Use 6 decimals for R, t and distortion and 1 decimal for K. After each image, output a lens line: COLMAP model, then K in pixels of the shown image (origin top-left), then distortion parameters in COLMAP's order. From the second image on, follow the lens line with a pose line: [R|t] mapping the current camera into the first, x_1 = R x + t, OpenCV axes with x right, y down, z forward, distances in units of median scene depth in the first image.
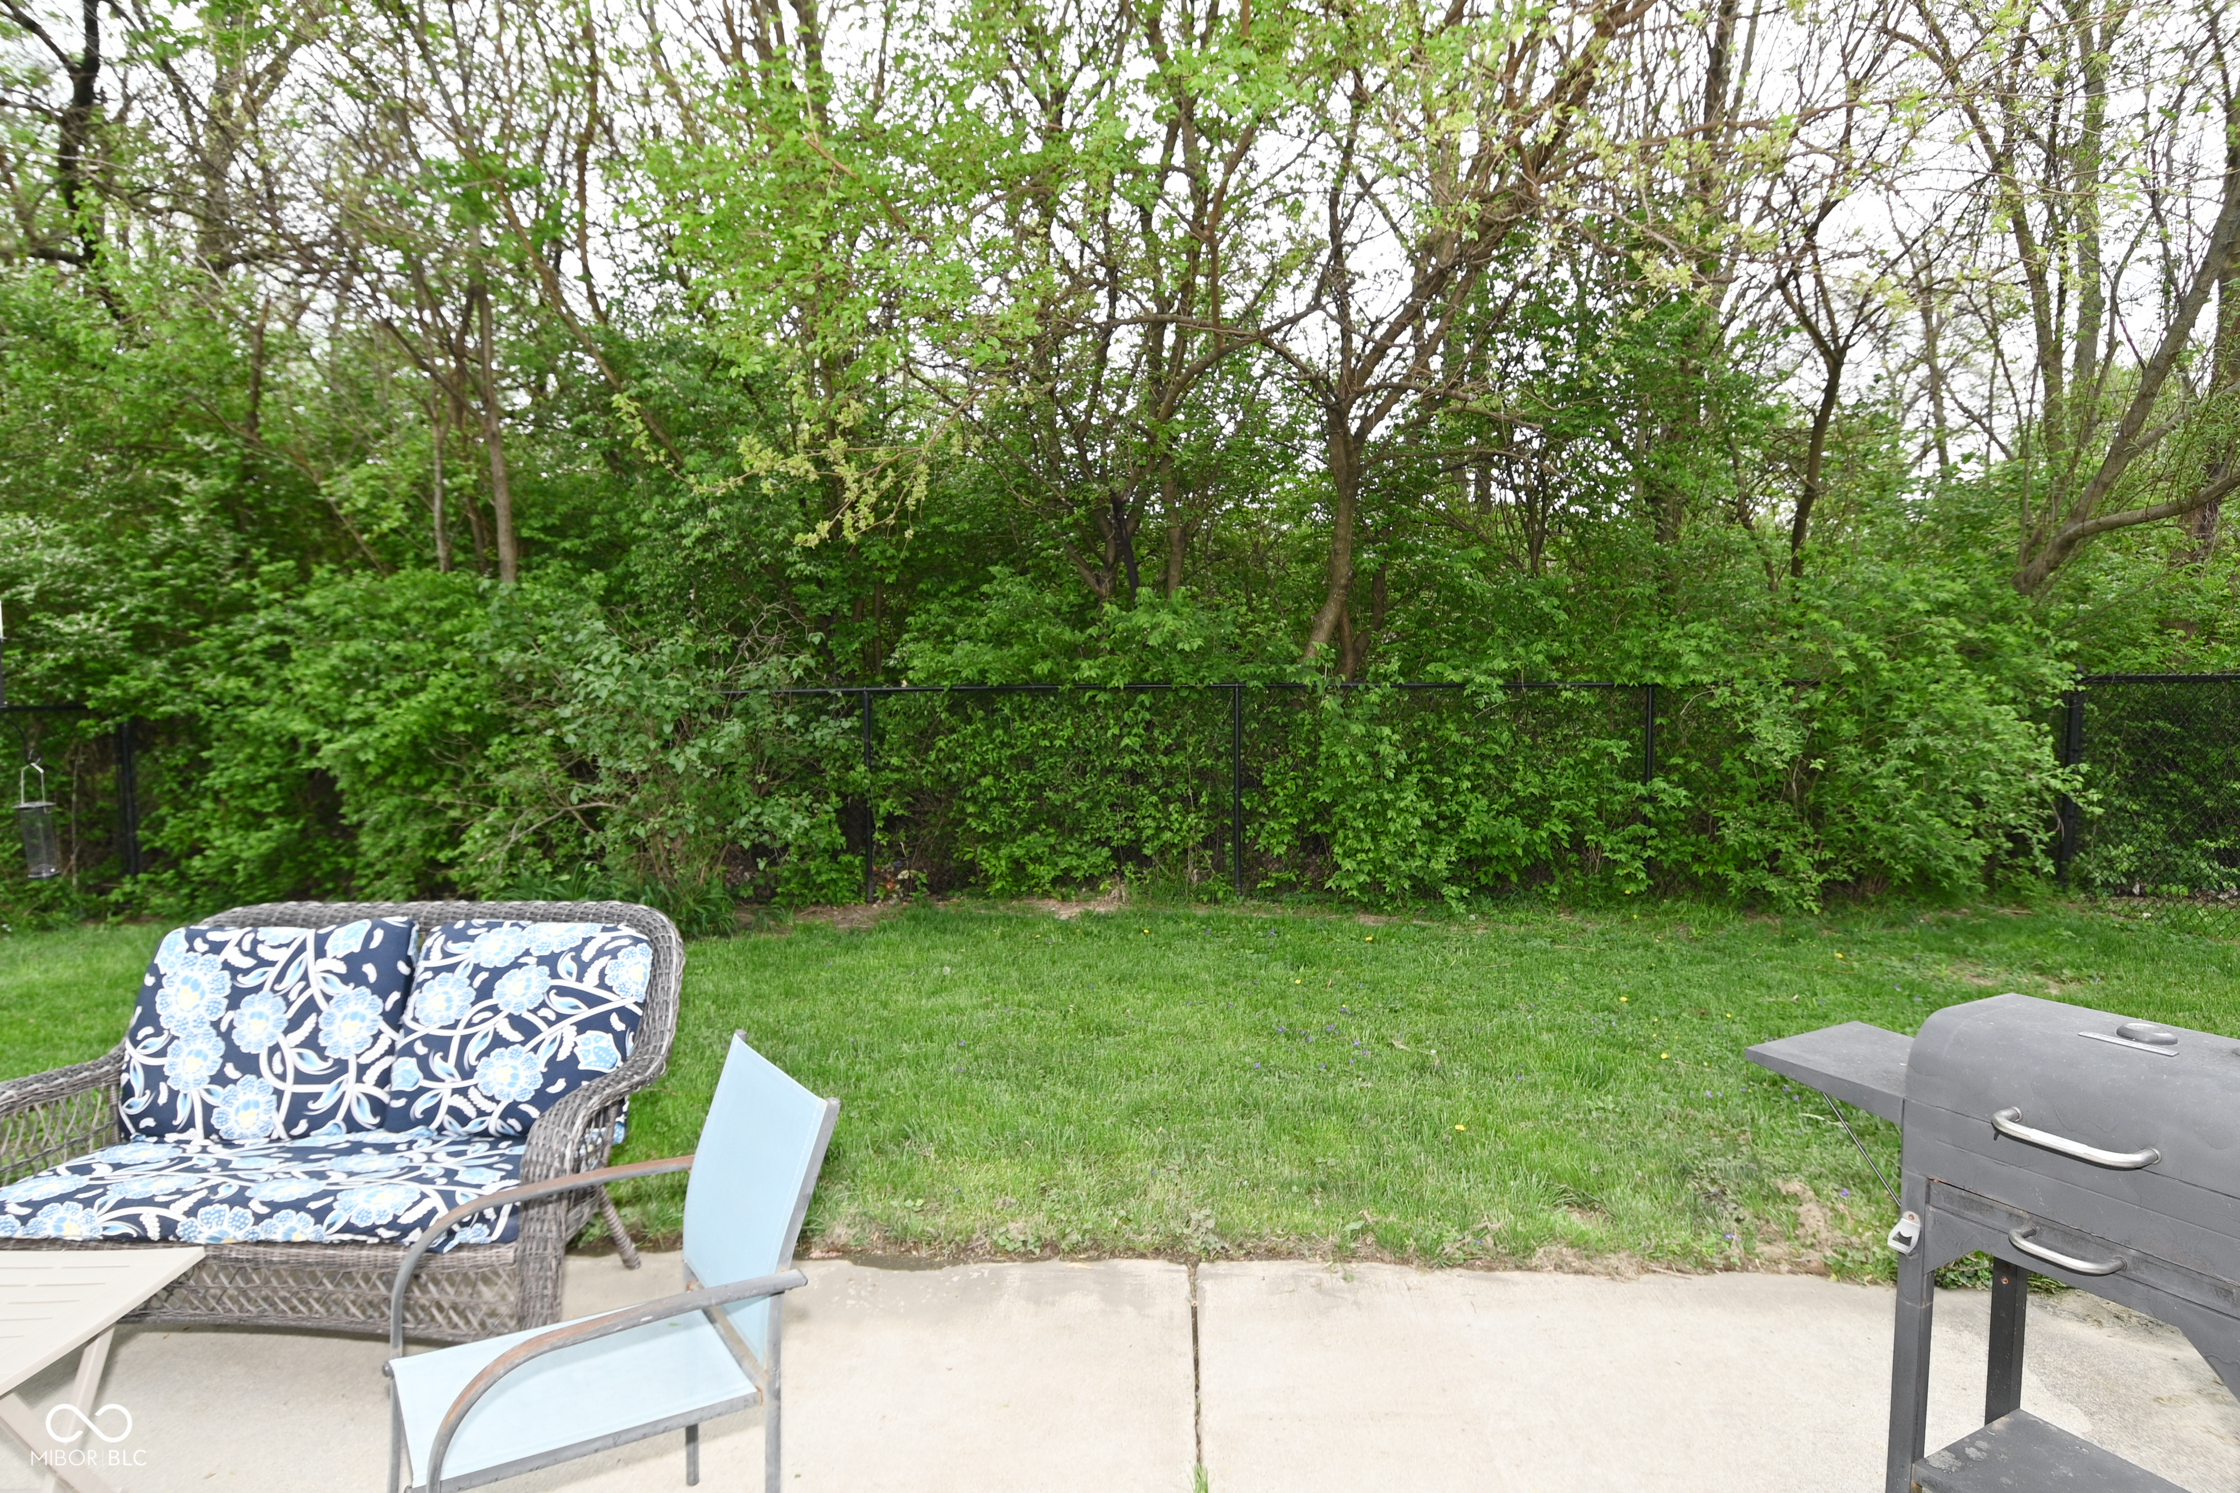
lens RADIAL K [[1161.6, 0, 1124.7], [0, 1161.6, 732.4], [0, 0, 1]] dist [0.018657, -0.028922]
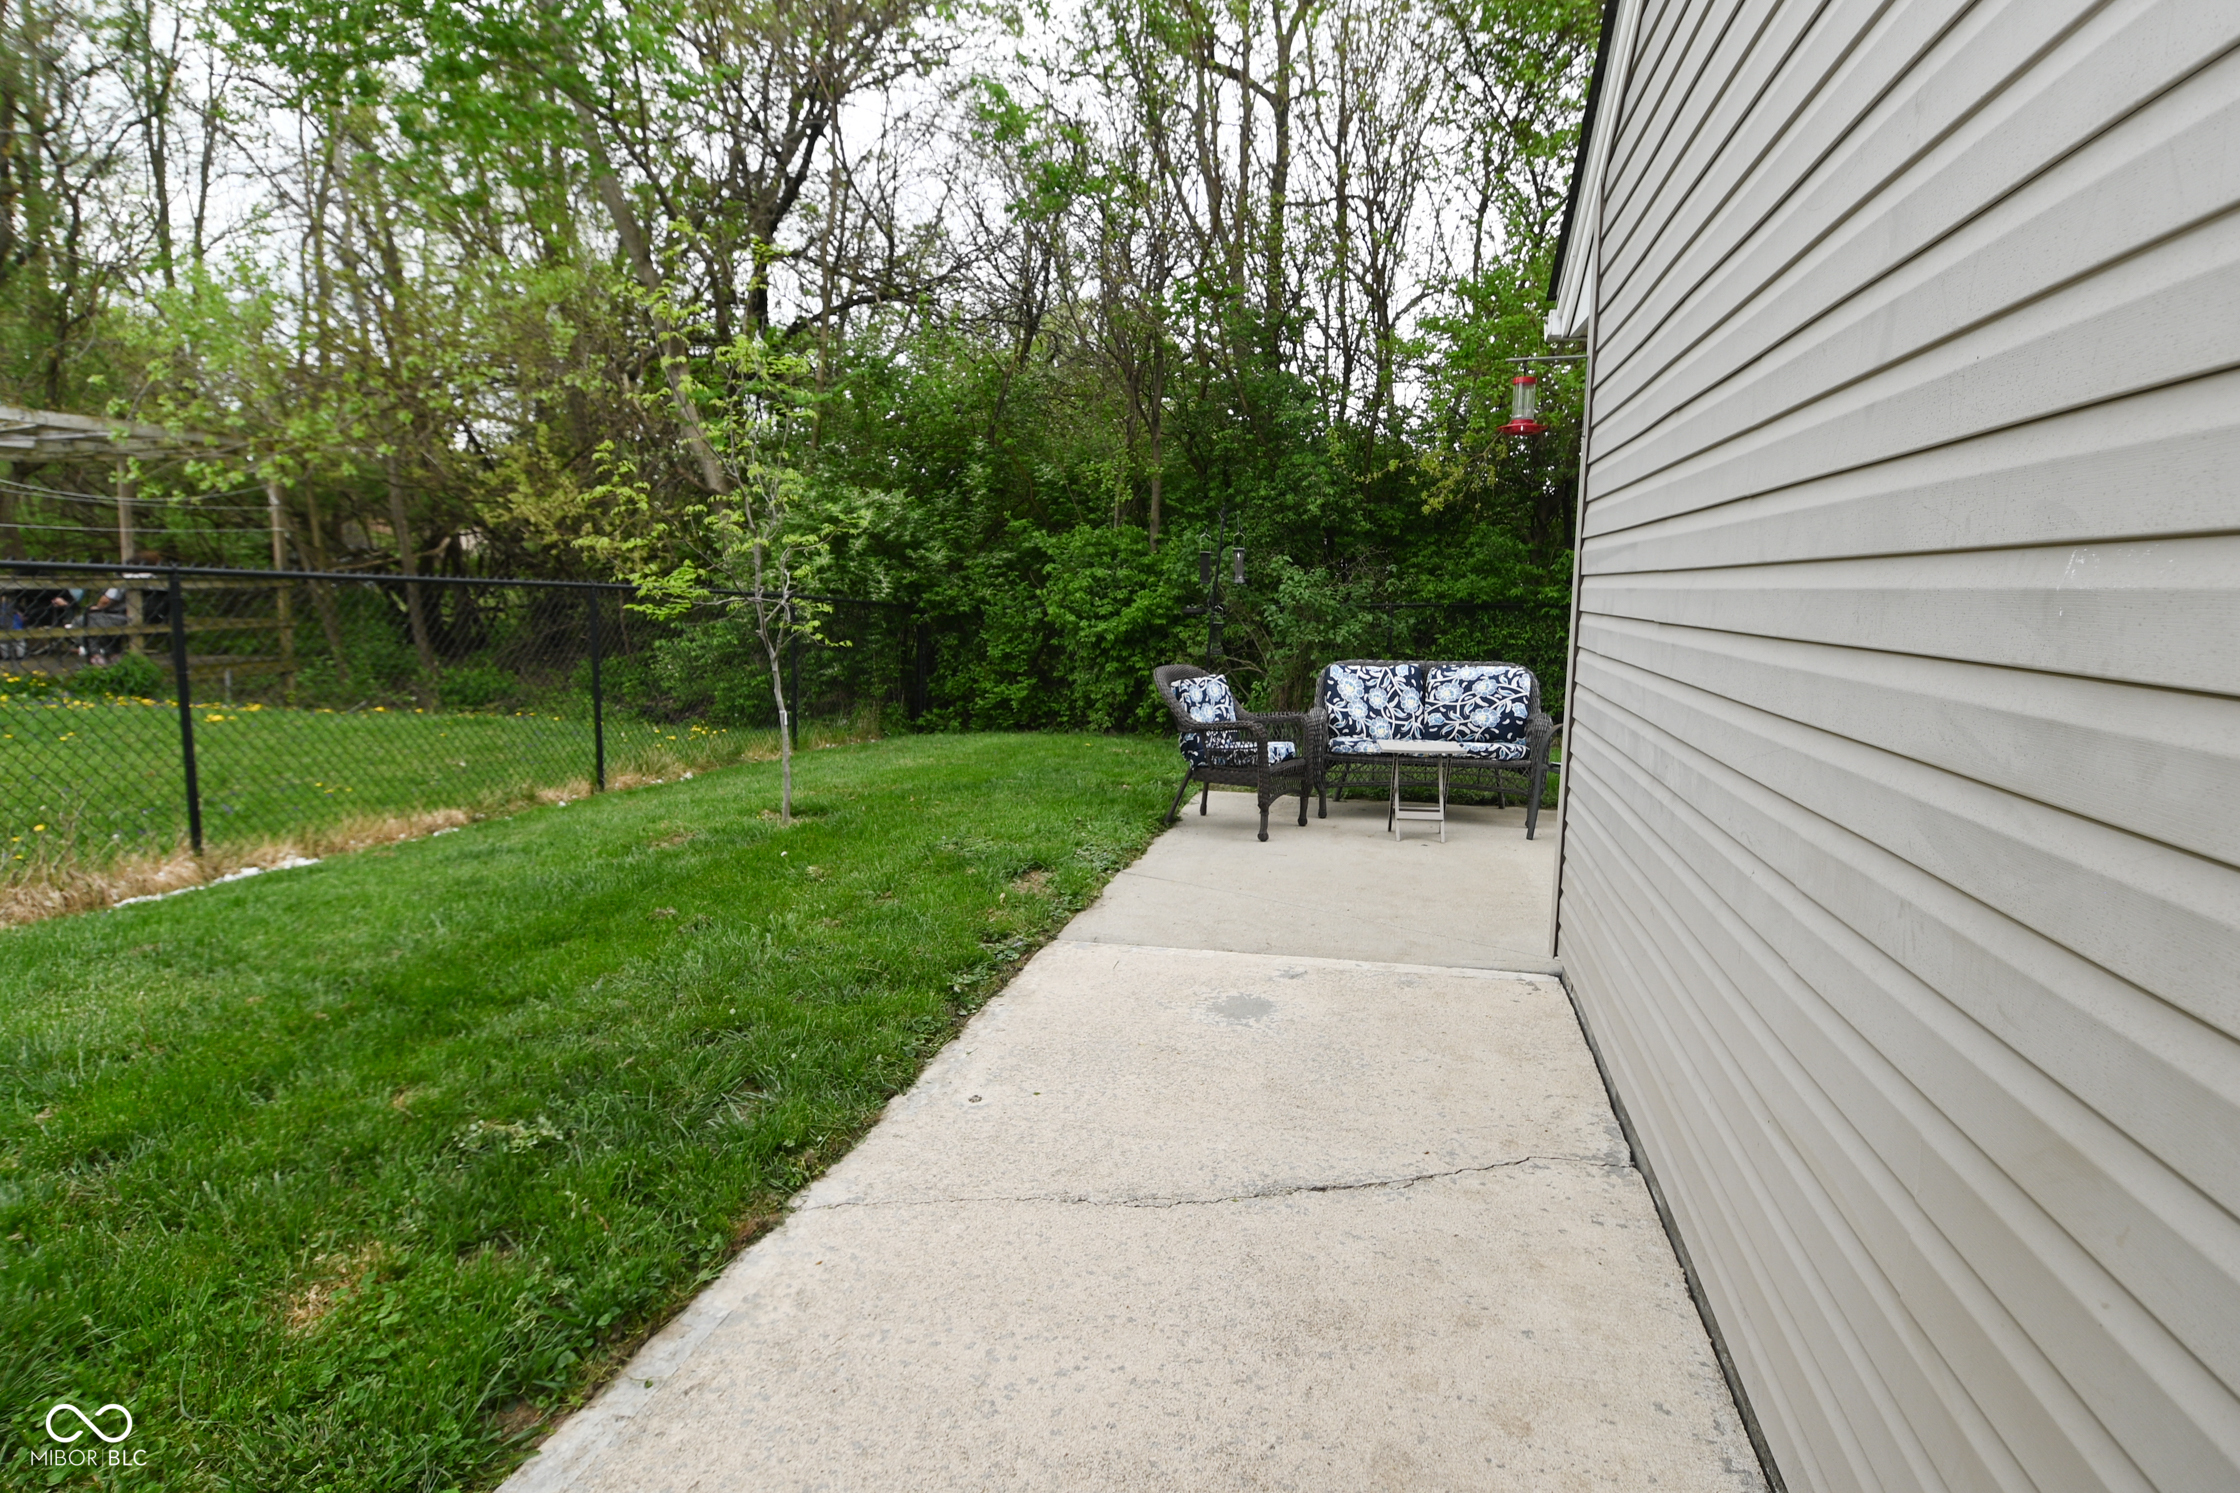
lens RADIAL K [[1161.6, 0, 1124.7], [0, 1161.6, 732.4], [0, 0, 1]] dist [0.018657, -0.028922]
pose [[0.983834, 0.037385, -0.175139, -0.847587], [-0.031167, 0.998787, 0.038122, 0.244884], [0.176352, -0.032047, 0.983805, -1.709772]]
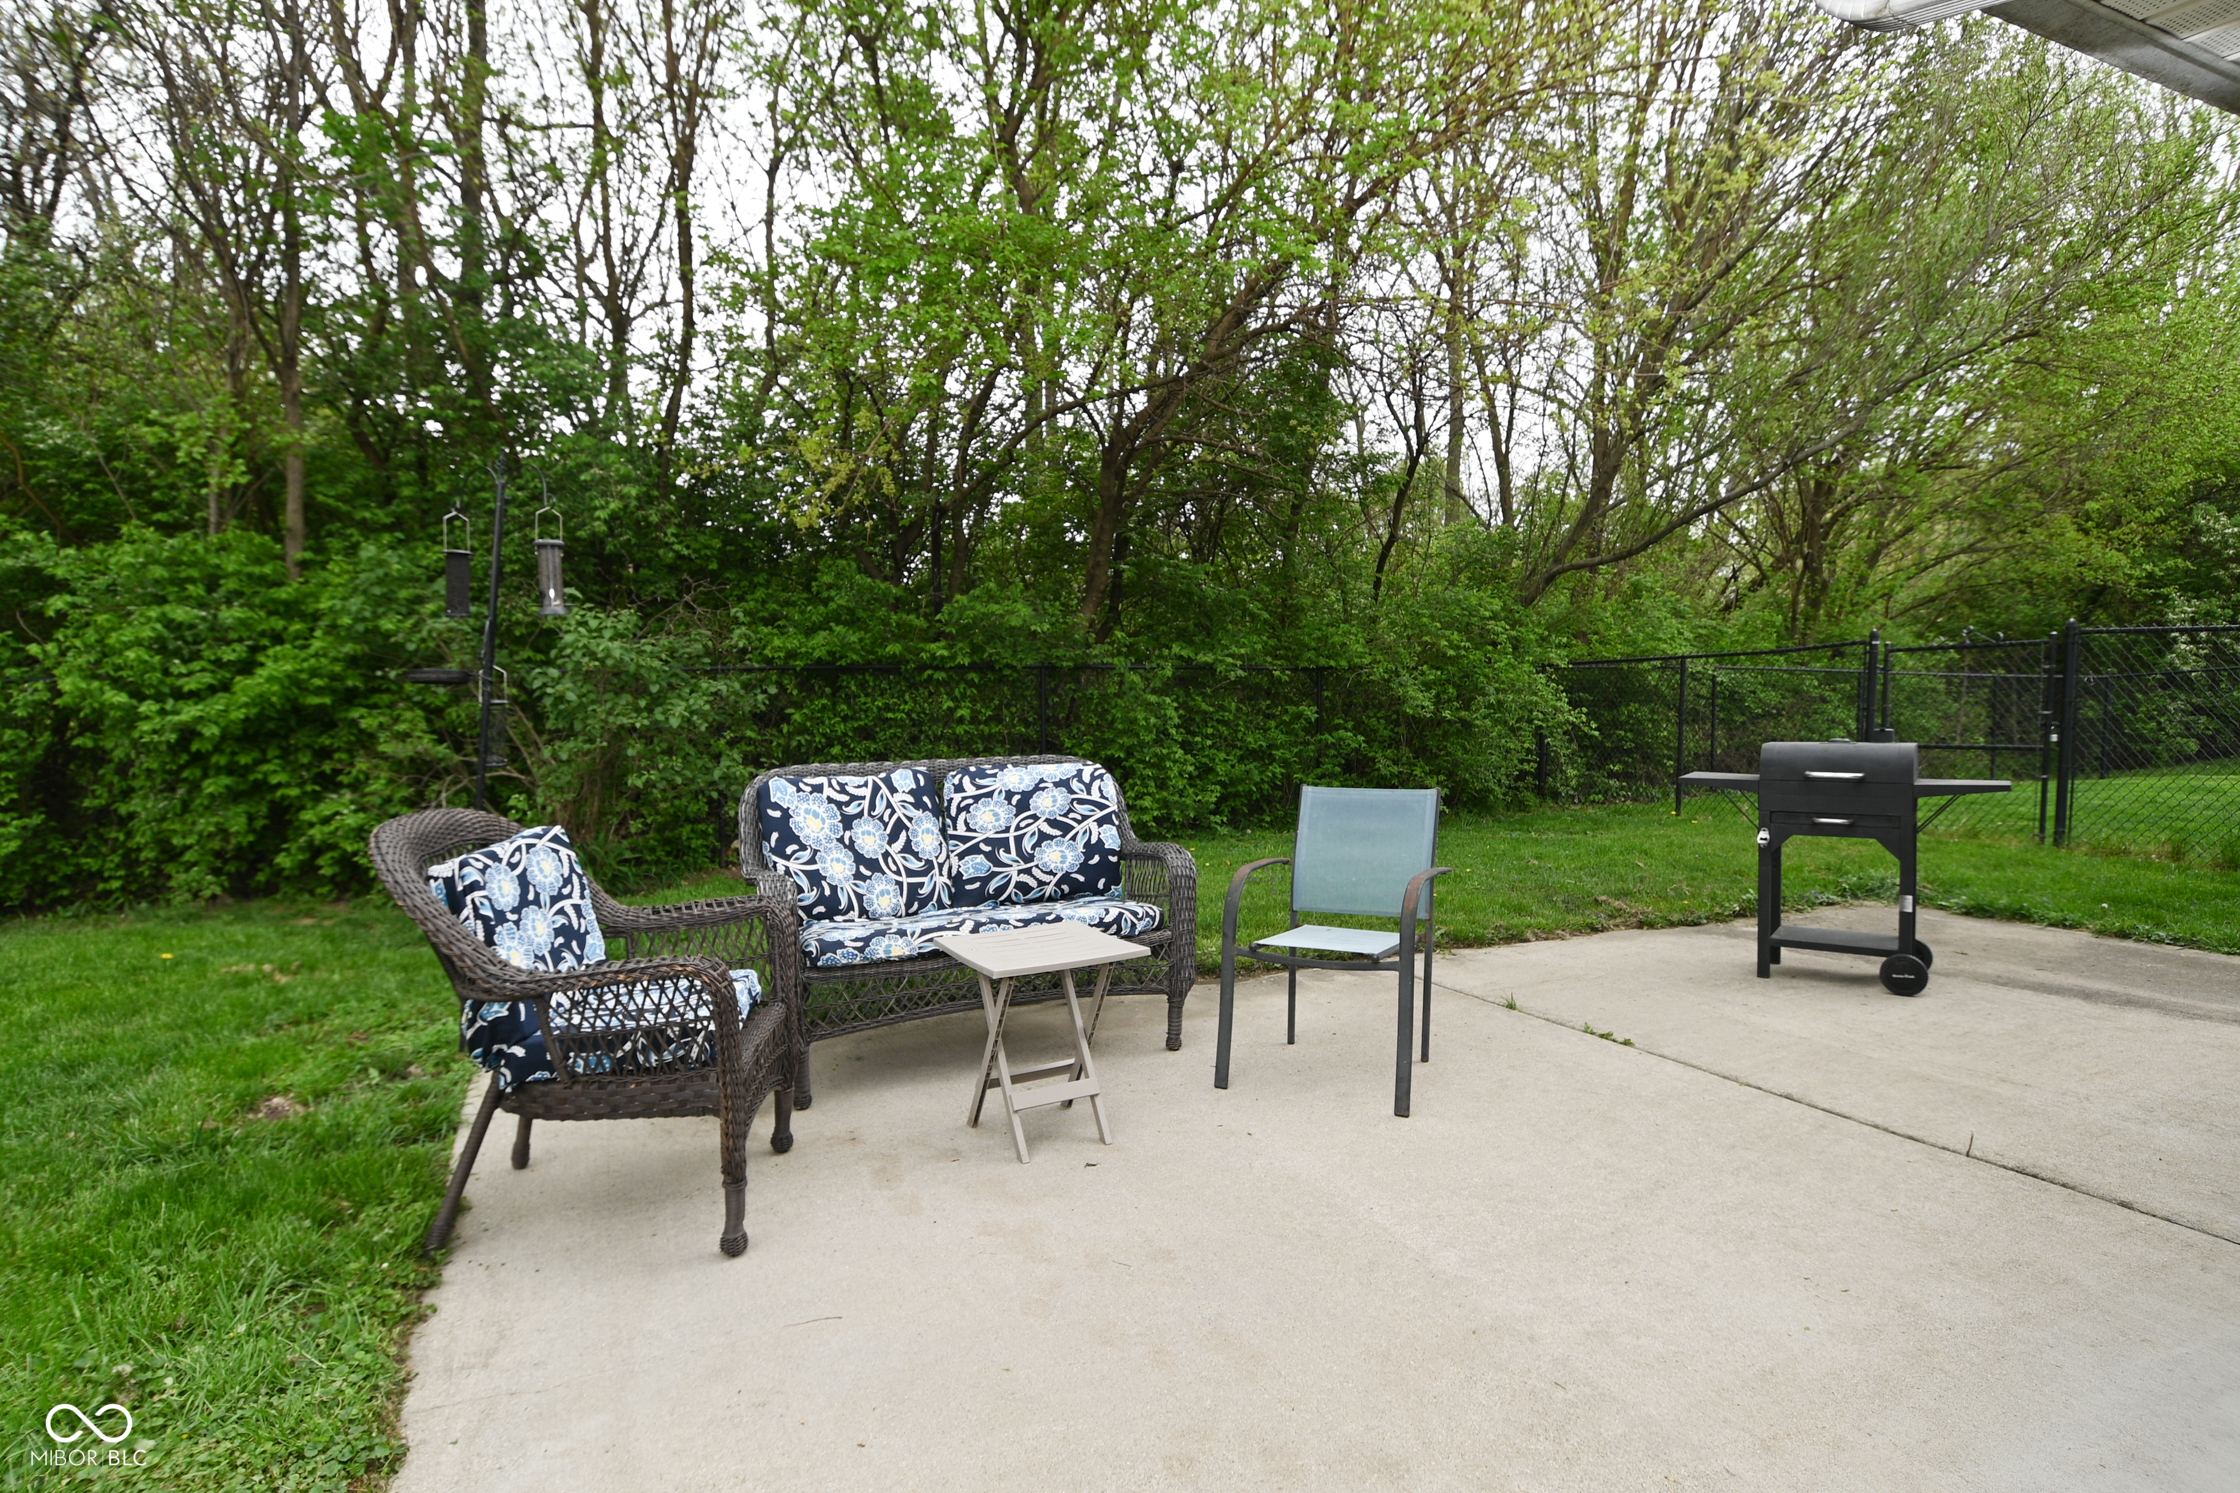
lens RADIAL K [[1161.6, 0, 1124.7], [0, 1161.6, 732.4], [0, 0, 1]] dist [0.018657, -0.028922]
pose [[0.888665, -0.017263, 0.458232, -1.108984], [0.030187, 0.999326, -0.020896, 0.163336], [-0.457562, 0.032402, 0.888587, -0.369313]]
